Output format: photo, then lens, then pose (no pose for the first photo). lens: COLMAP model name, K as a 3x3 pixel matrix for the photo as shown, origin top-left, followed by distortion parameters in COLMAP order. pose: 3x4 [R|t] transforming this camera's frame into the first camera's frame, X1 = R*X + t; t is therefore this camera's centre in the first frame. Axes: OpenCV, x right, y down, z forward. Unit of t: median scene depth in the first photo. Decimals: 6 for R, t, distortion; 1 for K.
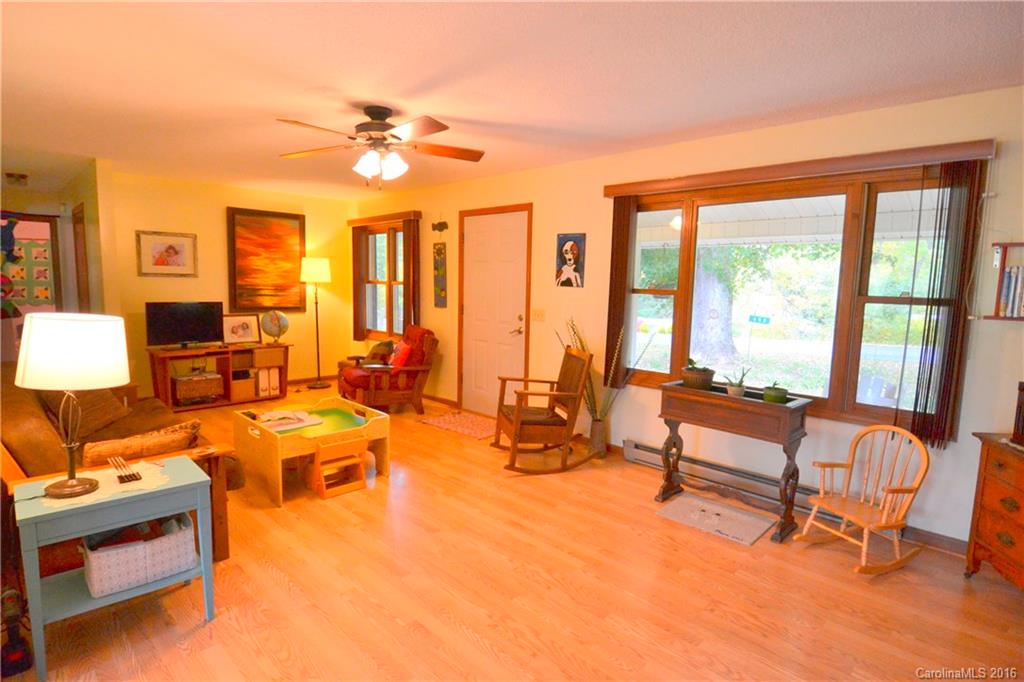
lens RADIAL K [[534.3, 0, 511.8], [0, 534.3, 343.6], [0, 0, 1]] dist [0.015790, 0.000106]
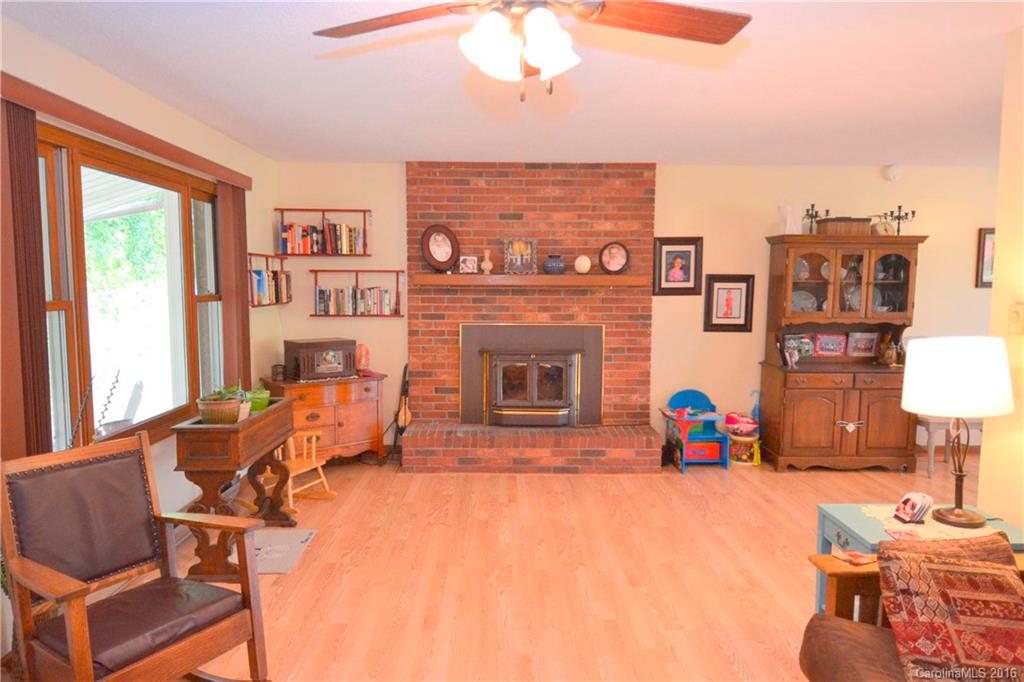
lens RADIAL K [[626.3, 0, 512.0], [0, 626.3, 342.5], [0, 0, 1]] dist [-0.003139, -0.000576]
pose [[-0.711682, -0.087128, 0.697078, -0.748303], [0.057647, 0.981689, 0.181556, -0.218474], [-0.700133, 0.169394, -0.693628, 1.704599]]
